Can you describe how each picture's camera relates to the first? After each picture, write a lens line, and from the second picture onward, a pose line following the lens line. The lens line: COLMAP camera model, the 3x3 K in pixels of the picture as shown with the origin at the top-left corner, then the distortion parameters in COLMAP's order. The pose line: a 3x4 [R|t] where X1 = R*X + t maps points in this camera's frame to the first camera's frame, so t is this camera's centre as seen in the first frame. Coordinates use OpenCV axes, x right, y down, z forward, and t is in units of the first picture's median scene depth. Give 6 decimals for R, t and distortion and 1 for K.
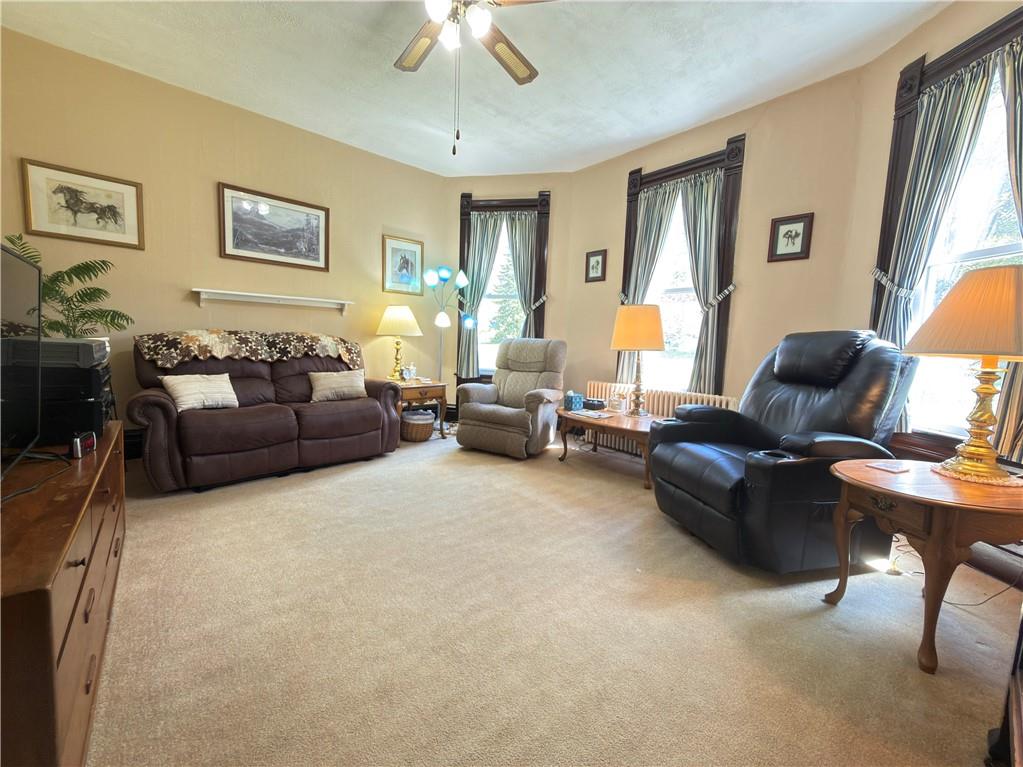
lens RADIAL K [[409.3, 0, 515.0], [0, 409.3, 380.1], [0, 0, 1]] dist [-0.002467, 0.000184]
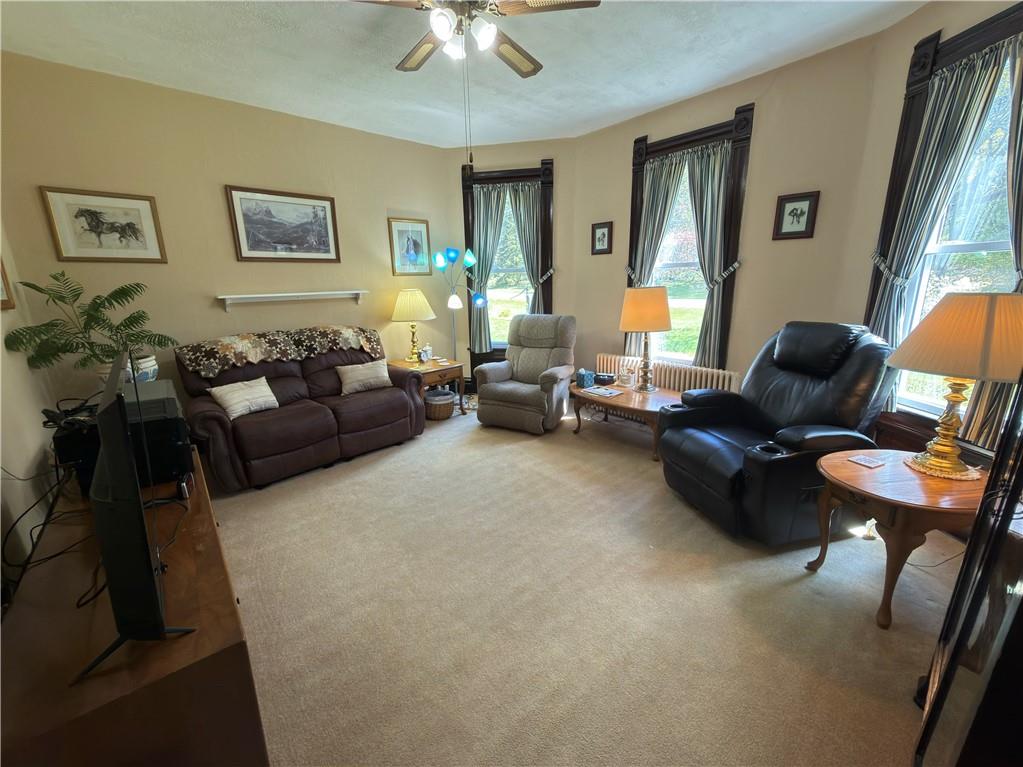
lens RADIAL K [[409.3, 0, 515.1], [0, 409.3, 380.3], [0, 0, 1]] dist [-0.002467, 0.000184]
pose [[0.998485, -0.053738, -0.011862, -0.036190], [0.054880, 0.988304, 0.142280, -0.142776], [0.004078, -0.142716, 0.989755, -0.074181]]
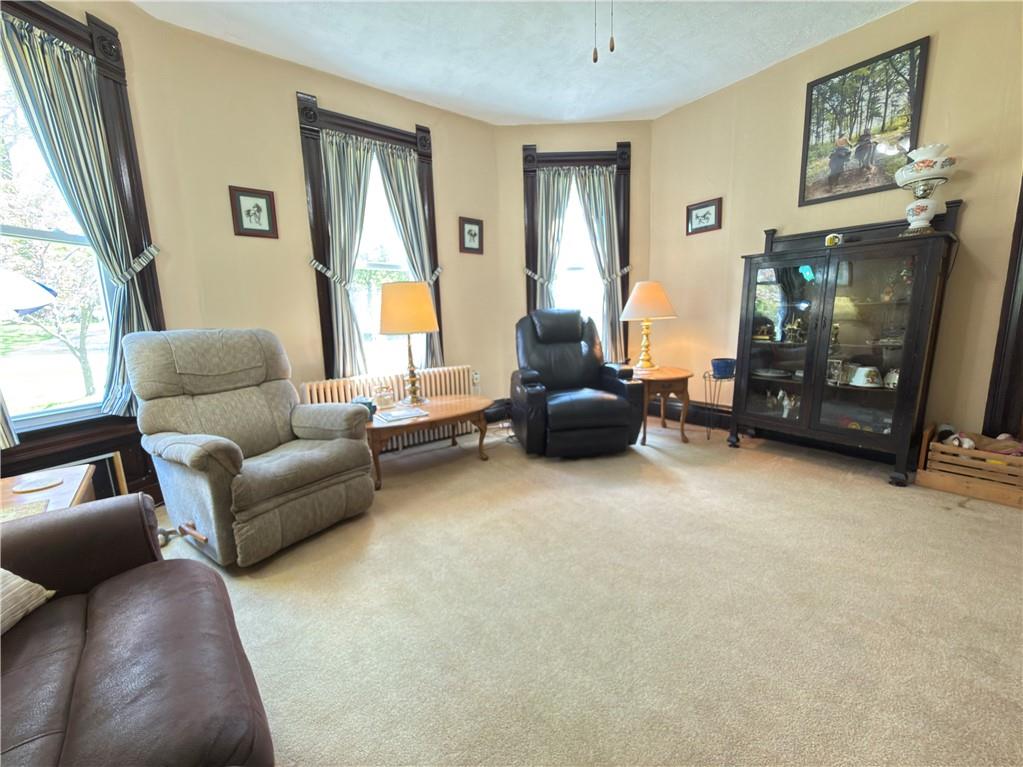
lens RADIAL K [[409.3, 0, 510.0], [0, 409.3, 380.0], [0, 0, 1]] dist [-0.002467, 0.000184]
pose [[0.074190, -0.193478, 0.978296, -0.753318], [0.120425, 0.975558, 0.183804, -0.141061], [-0.989946, 0.104175, 0.095677, 0.901058]]
